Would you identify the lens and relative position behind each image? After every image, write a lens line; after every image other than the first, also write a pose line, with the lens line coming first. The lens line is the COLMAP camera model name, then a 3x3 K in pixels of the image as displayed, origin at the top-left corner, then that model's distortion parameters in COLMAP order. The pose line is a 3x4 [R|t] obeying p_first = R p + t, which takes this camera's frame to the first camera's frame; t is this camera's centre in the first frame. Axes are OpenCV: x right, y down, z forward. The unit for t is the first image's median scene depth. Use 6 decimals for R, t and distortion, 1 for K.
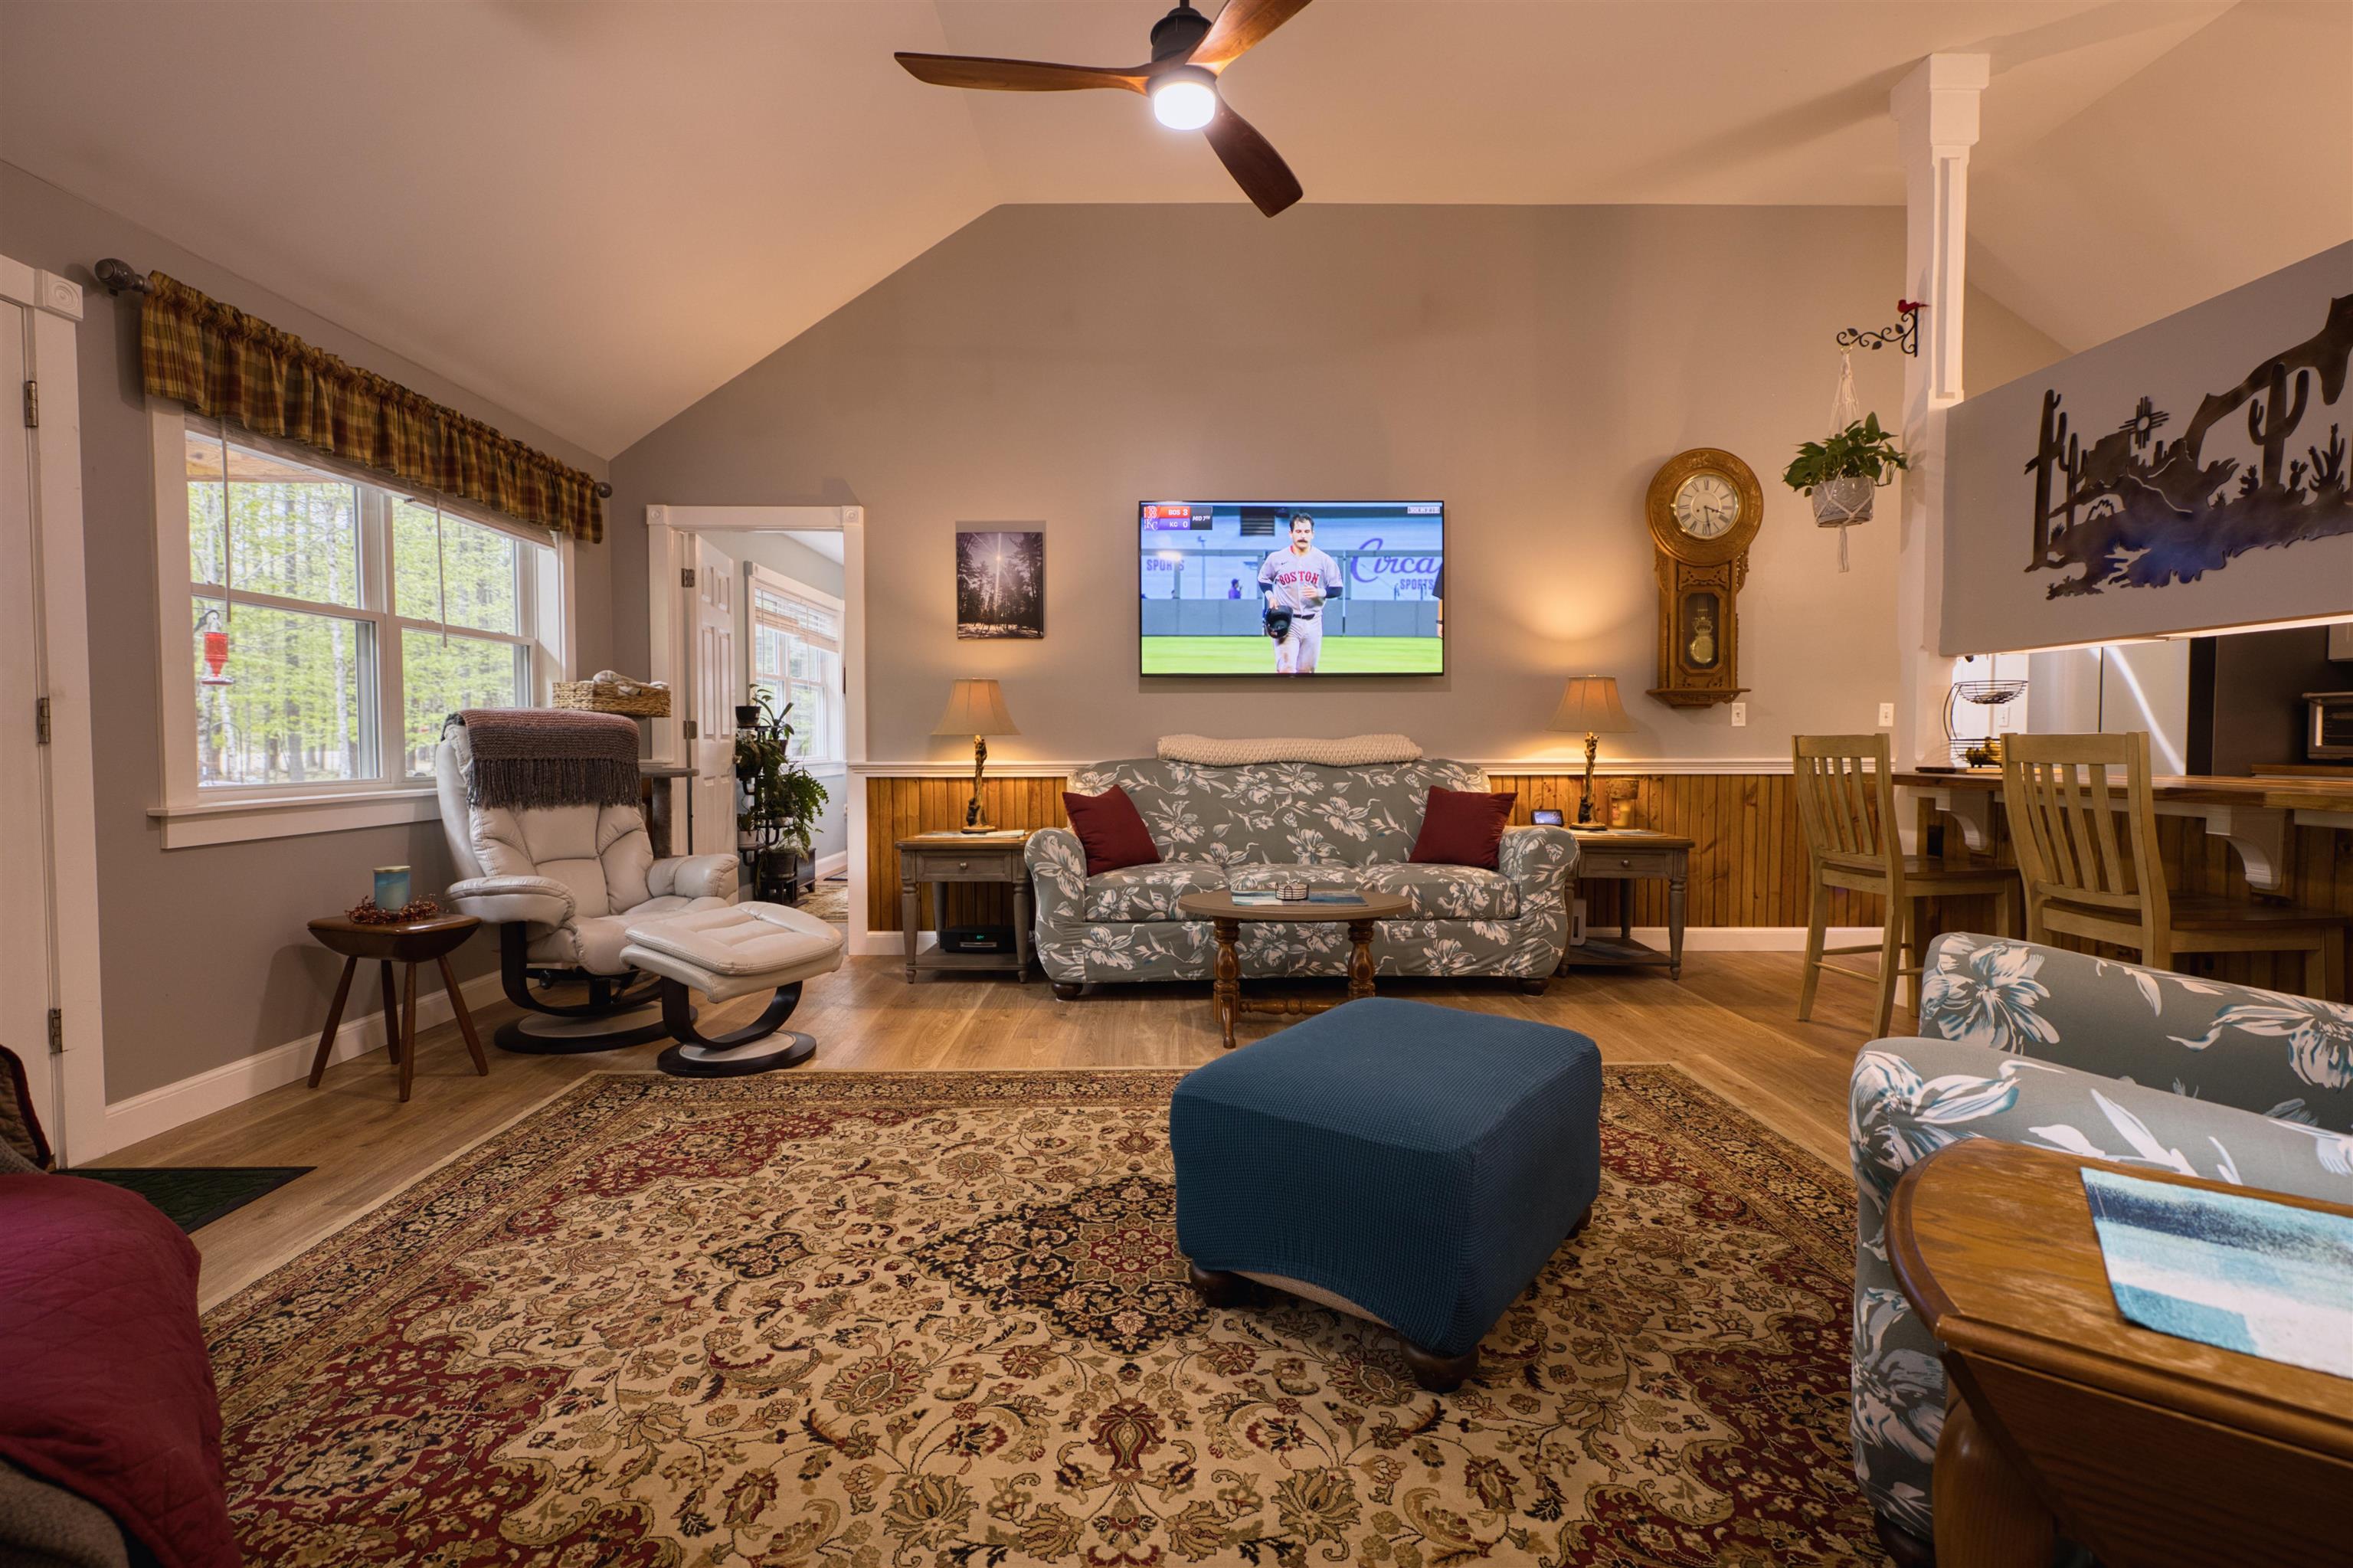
lens RADIAL K [[1048.5, 0, 1179.8], [0, 1048.5, 777.0], [0, 0, 1]] dist [0.001109, 0.000016]
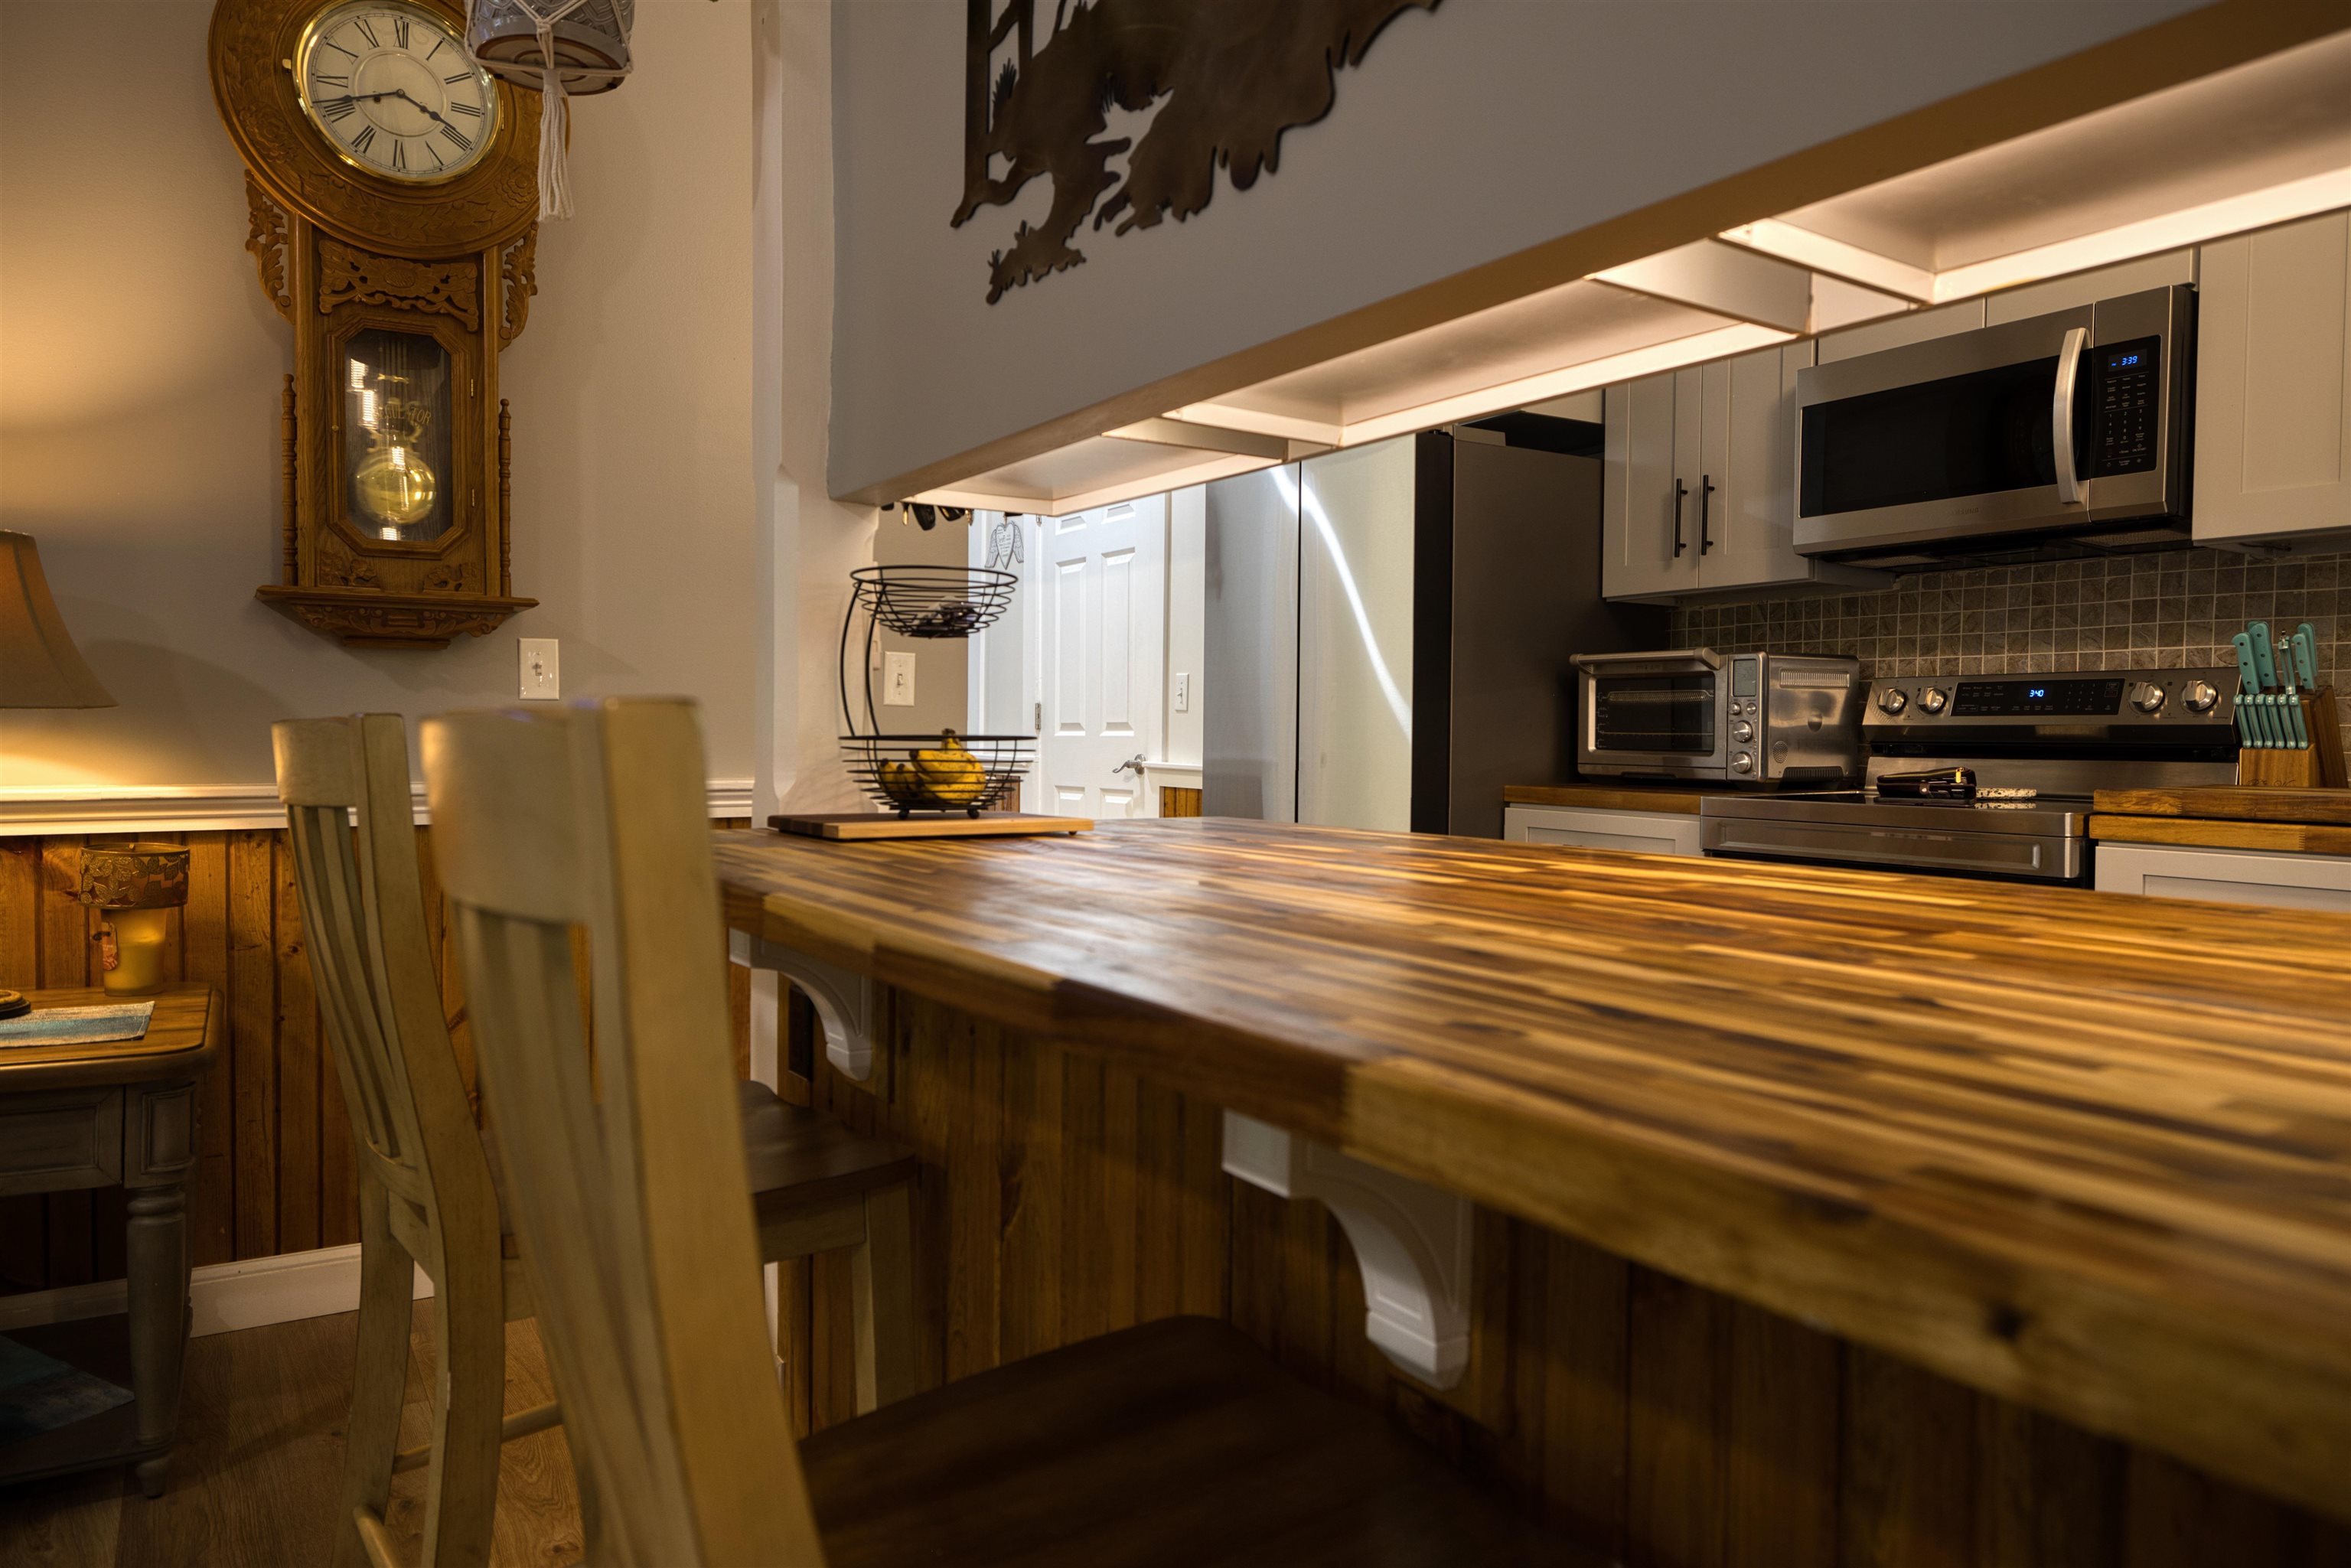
lens RADIAL K [[1486.5, 0, 1175.5], [0, 1486.5, 784.0], [0, 0, 1]] dist [-0.001079, -0.000089]
pose [[0.852512, -0.011505, 0.522581, 0.463016], [0.011557, 0.999928, 0.003161, -0.016364], [-0.522580, 0.003344, 0.852584, 0.423842]]
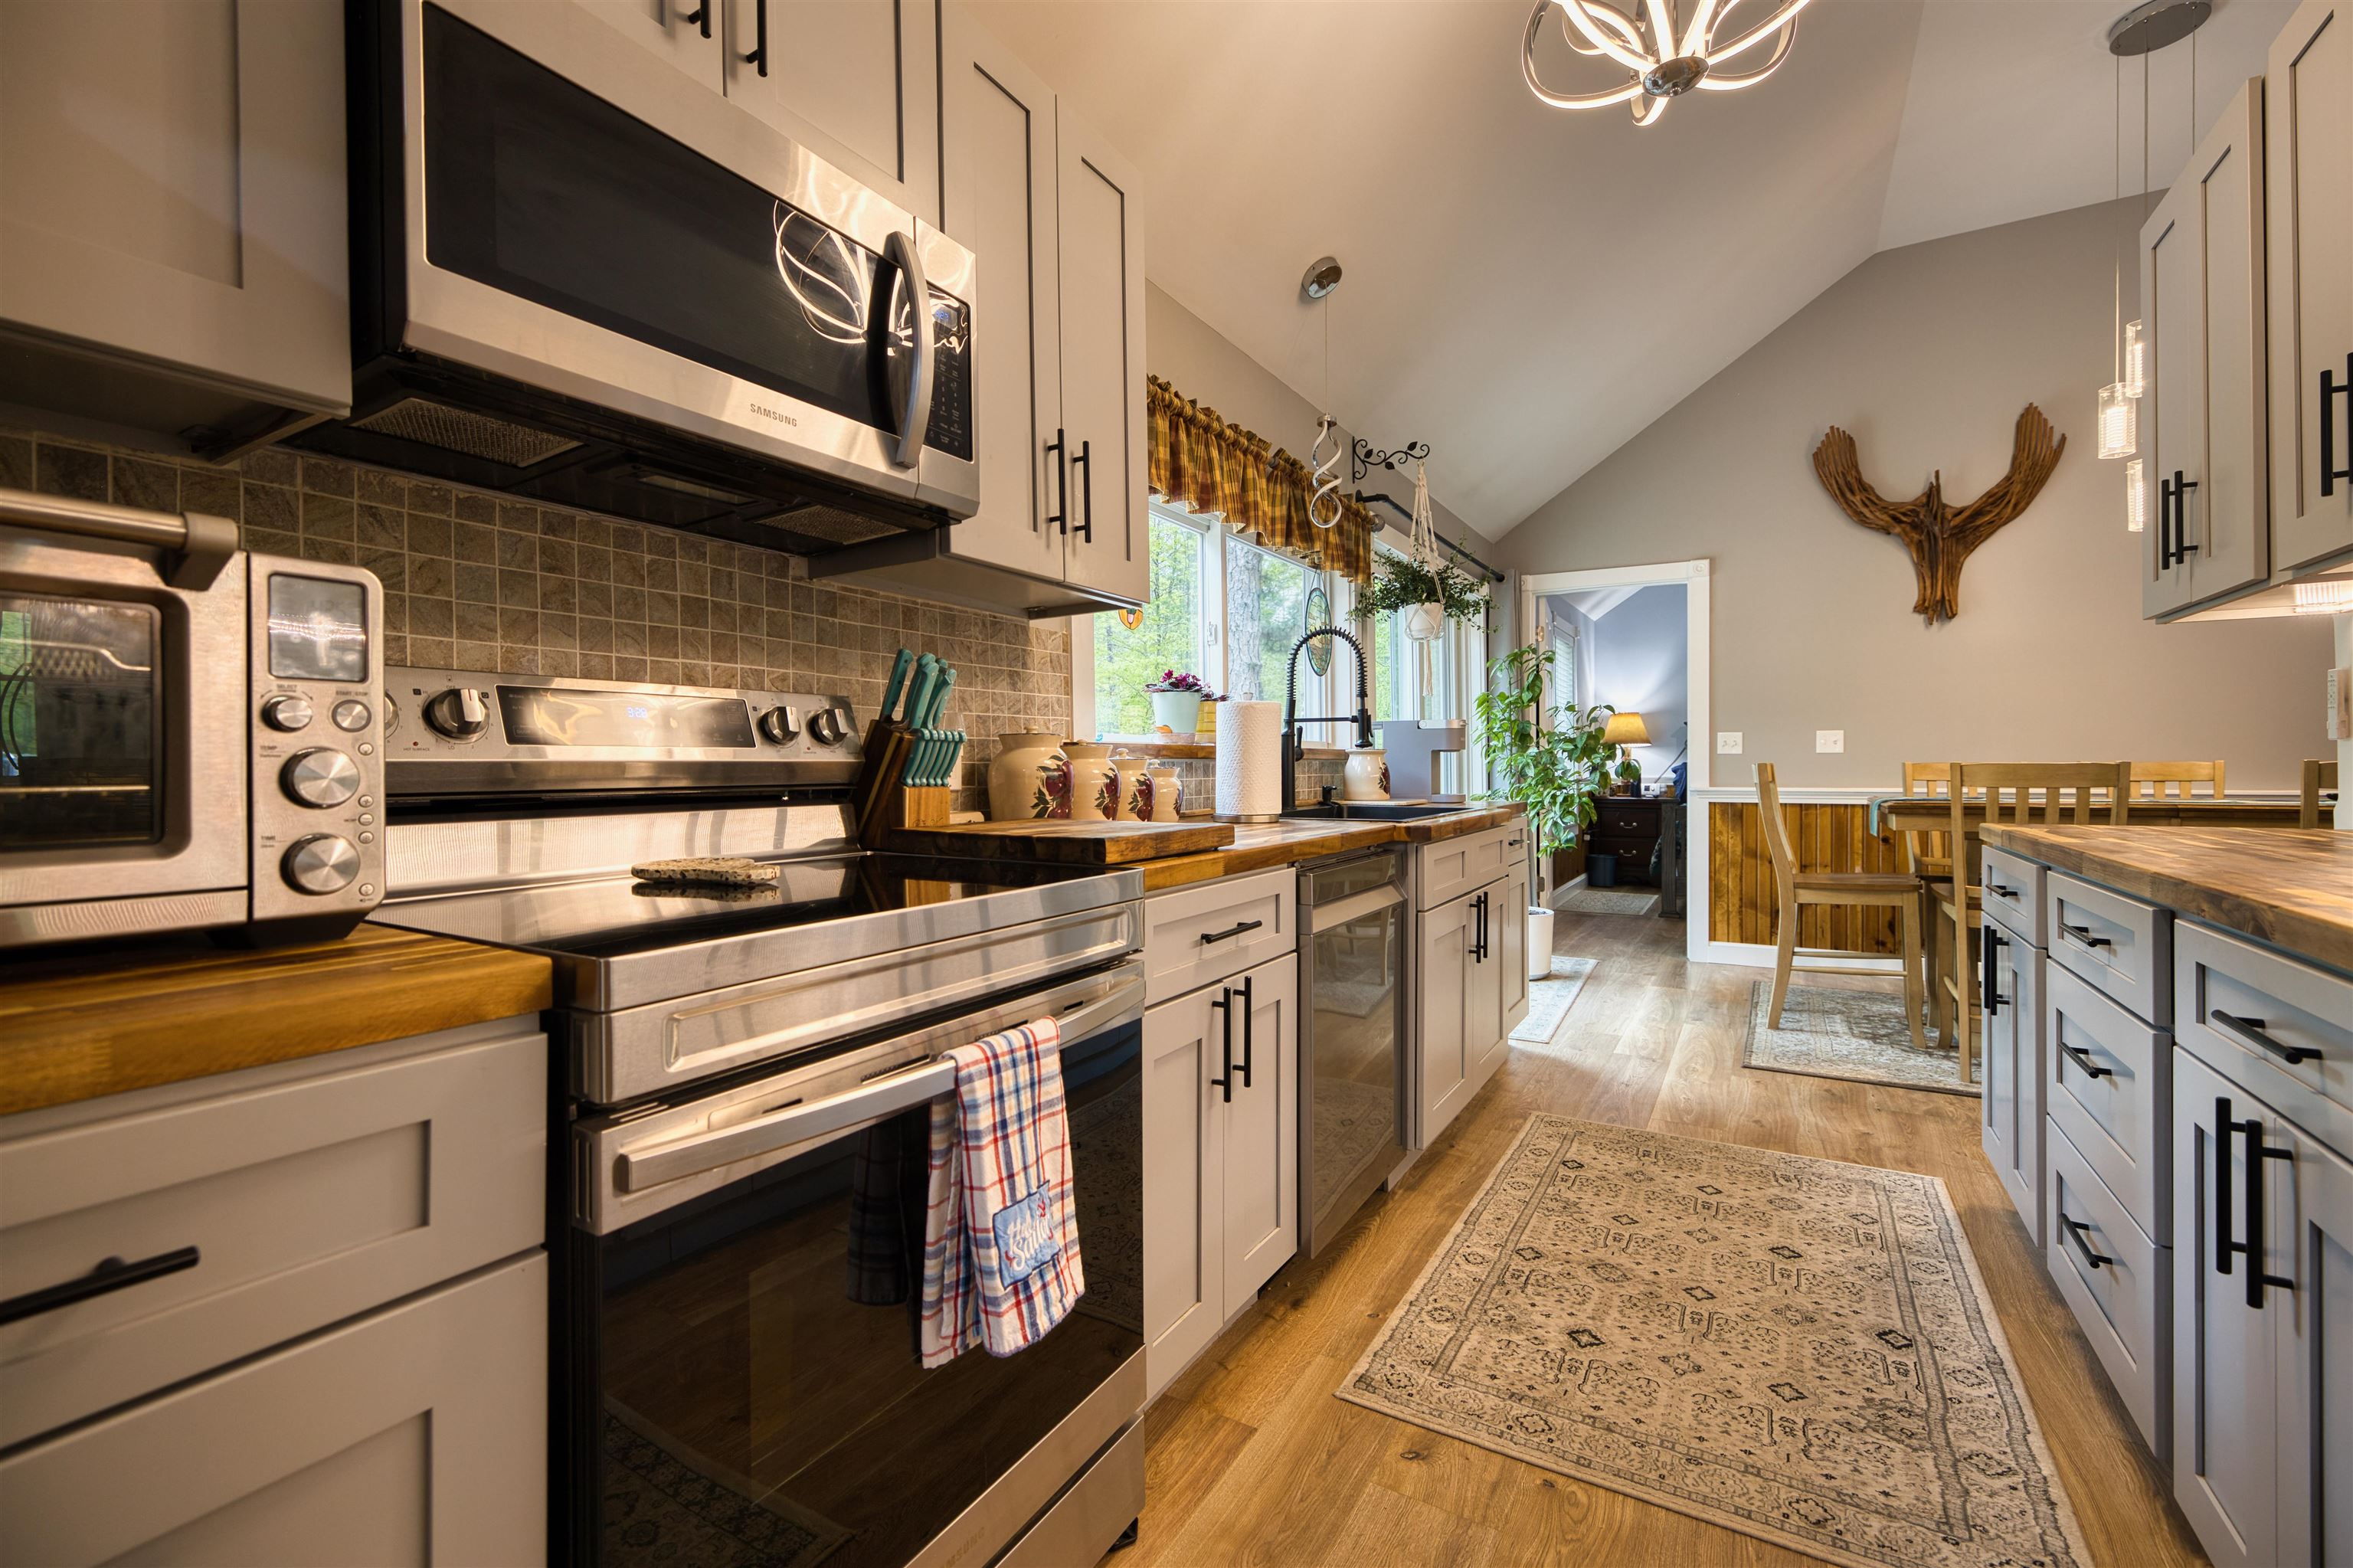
lens RADIAL K [[1015.1, 0, 1174.0], [0, 1015.1, 772.5], [0, 0, 1]] dist [0.001962, 0.000455]
pose [[-0.852559, 0.004001, 0.522615, 0.819953], [0.026966, 0.998975, 0.036343, -0.037614], [-0.521934, 0.045078, -0.851794, 0.919281]]
